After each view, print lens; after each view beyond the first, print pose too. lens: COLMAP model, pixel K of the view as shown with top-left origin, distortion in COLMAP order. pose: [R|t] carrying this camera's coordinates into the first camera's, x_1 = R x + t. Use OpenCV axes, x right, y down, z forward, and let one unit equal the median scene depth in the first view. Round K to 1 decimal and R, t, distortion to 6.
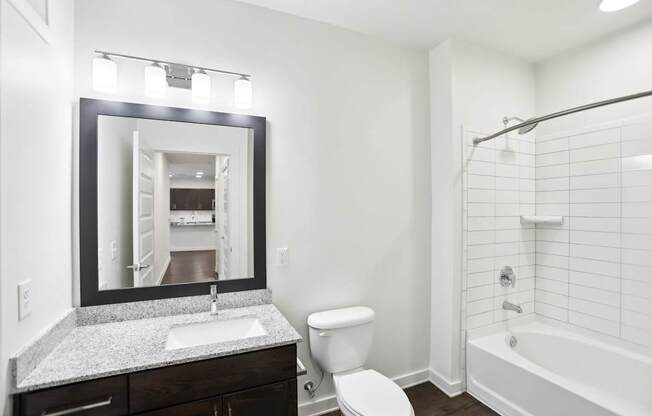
lens RADIAL K [[268.0, 0, 326.0], [0, 268.0, 208.0], [0, 0, 1]] dist [-0.064454, 0.023624]
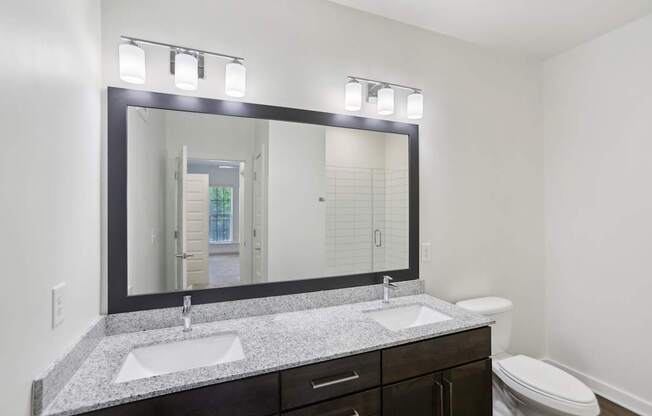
lens RADIAL K [[296.6, 0, 326.5], [0, 296.6, 195.9], [0, 0, 1]] dist [0.000026, 0.000174]
pose [[0.999933, 0.000873, 0.011506, -0.227643], [-0.000486, 0.999436, -0.033584, 0.000455], [-0.011529, 0.033576, 0.999370, -0.085064]]
